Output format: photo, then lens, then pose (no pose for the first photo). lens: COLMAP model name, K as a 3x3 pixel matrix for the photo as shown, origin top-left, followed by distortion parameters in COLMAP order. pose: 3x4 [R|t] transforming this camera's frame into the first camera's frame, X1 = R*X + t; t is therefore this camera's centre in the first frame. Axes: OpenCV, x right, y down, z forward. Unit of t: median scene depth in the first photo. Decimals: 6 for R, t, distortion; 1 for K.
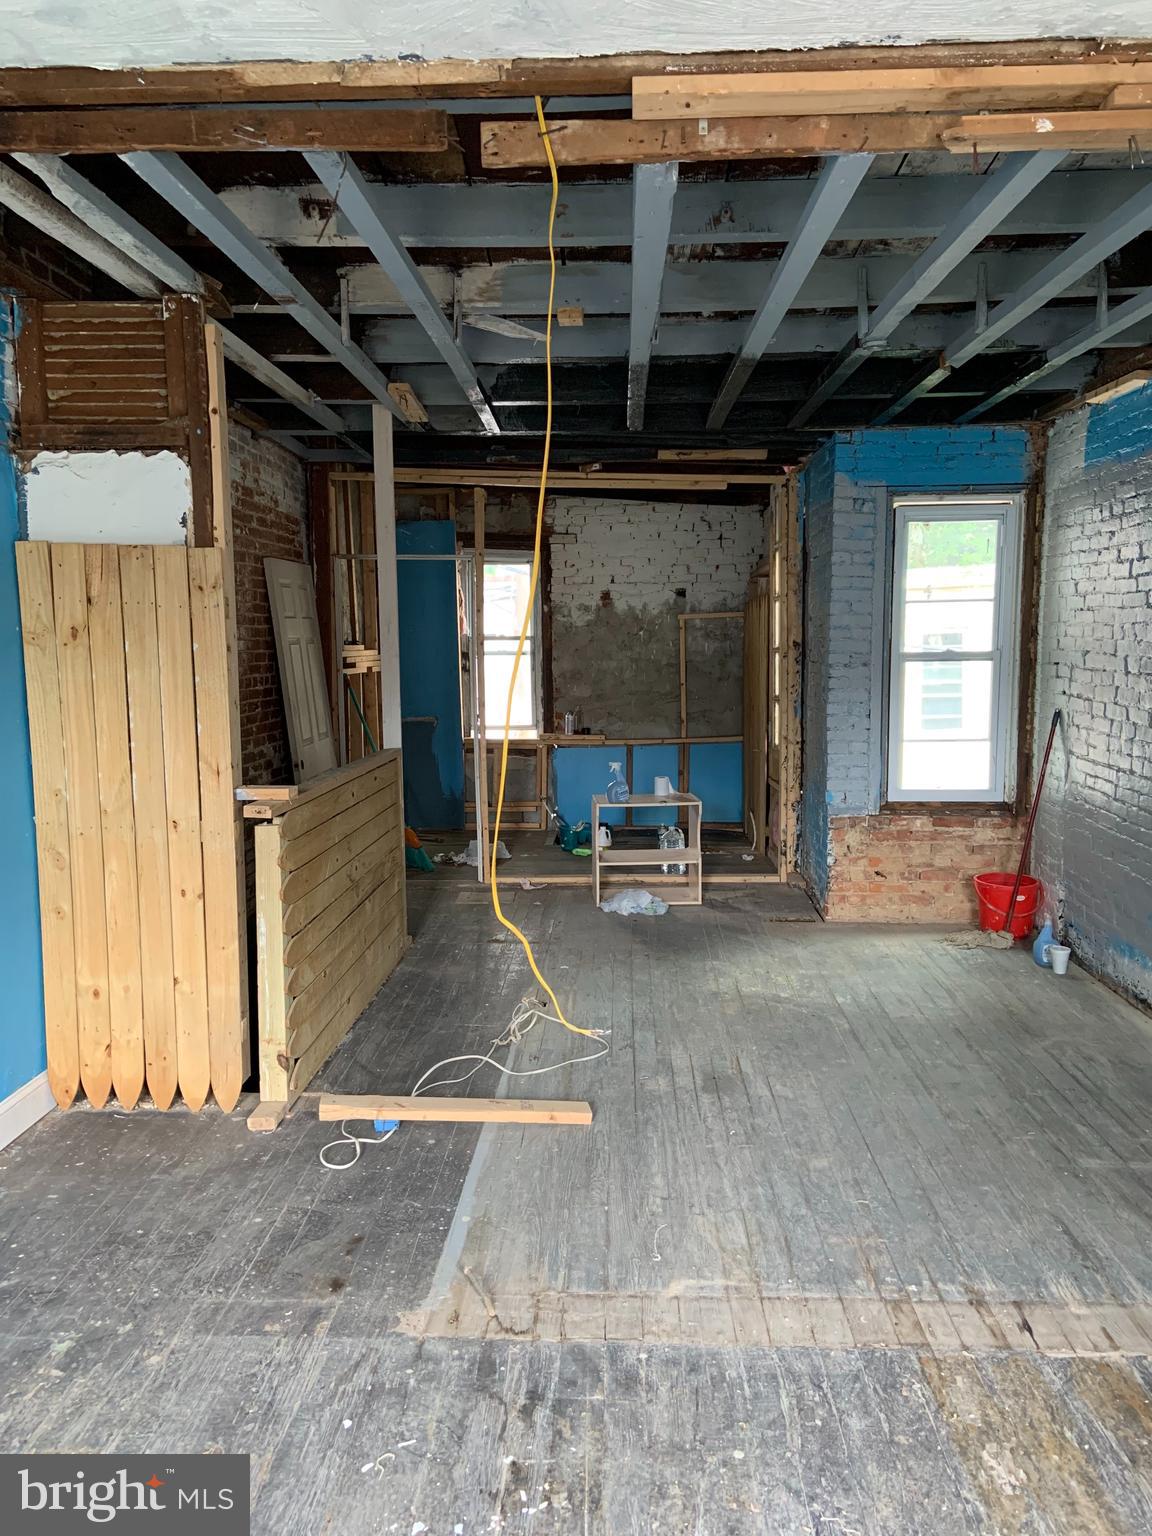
lens RADIAL K [[1175.5, 0, 578.9], [0, 1175.5, 769.8], [0, 0, 1]] dist [-0.055102, -0.051141]
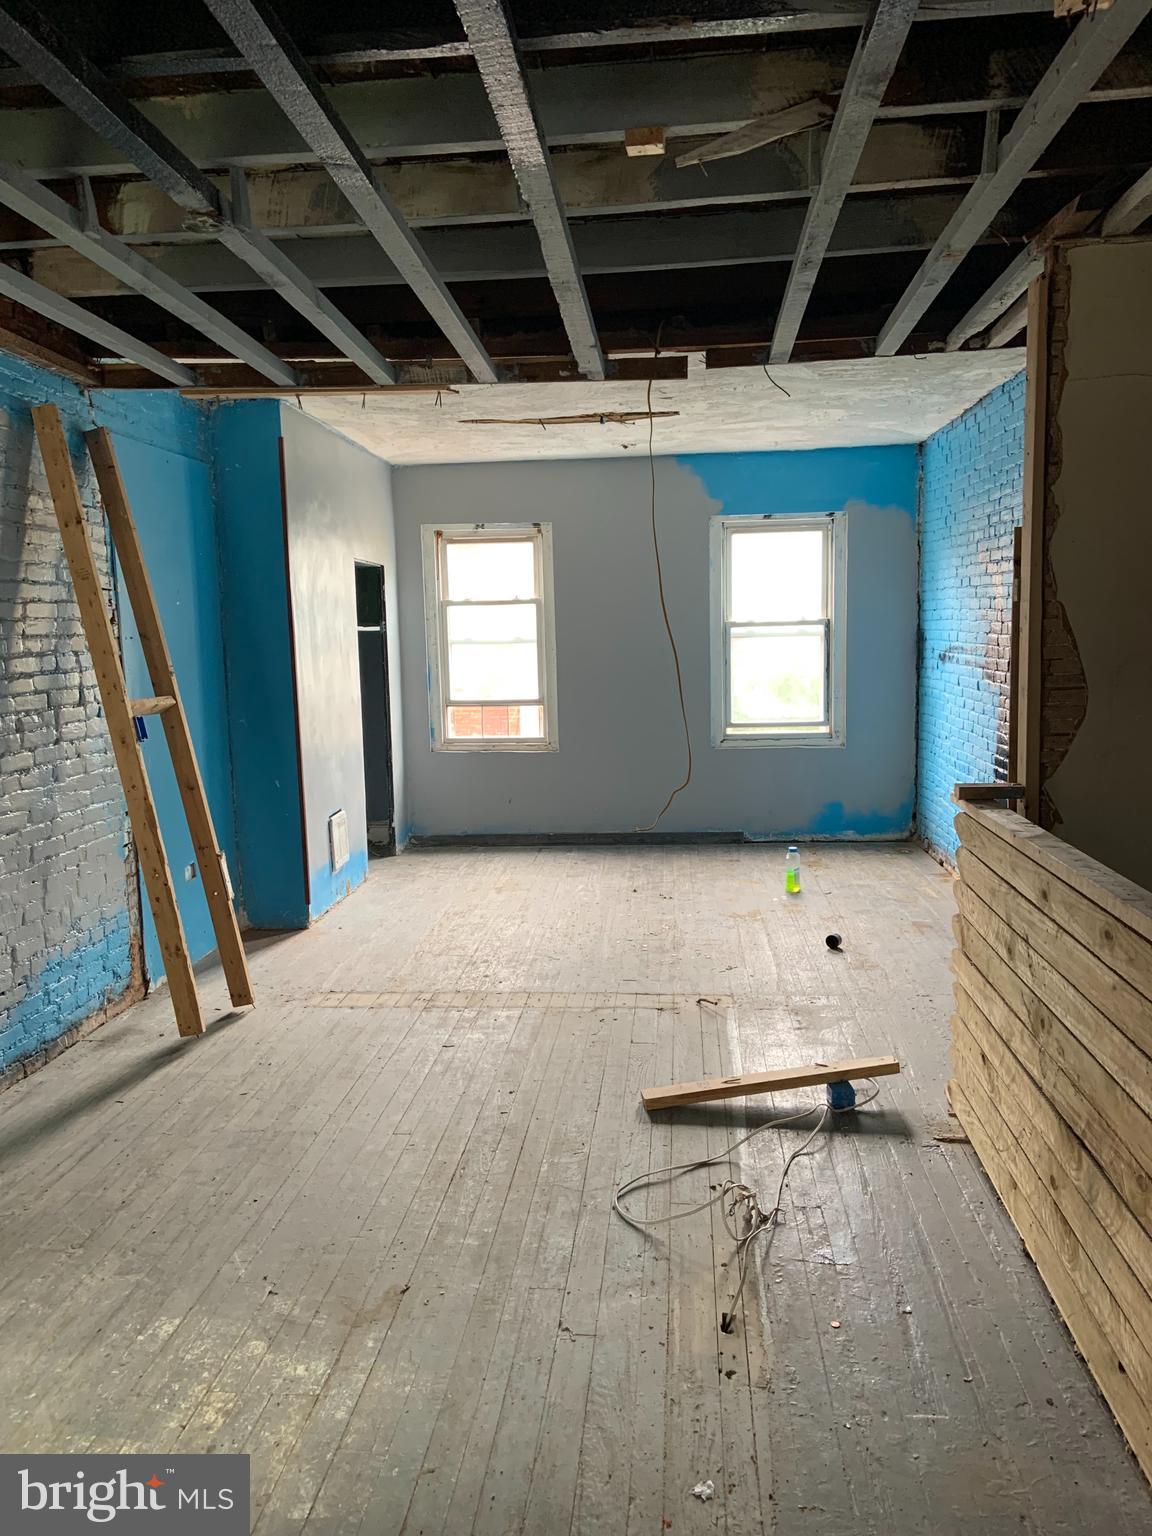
lens RADIAL K [[1175.5, 0, 574.9], [0, 1175.5, 770.0], [0, 0, 1]] dist [-0.055102, -0.051141]
pose [[-0.997622, 0.029442, 0.062323, -0.000840], [0.042949, 0.972716, 0.227989, -0.164986], [-0.053911, 0.230123, -0.971667, 1.467879]]
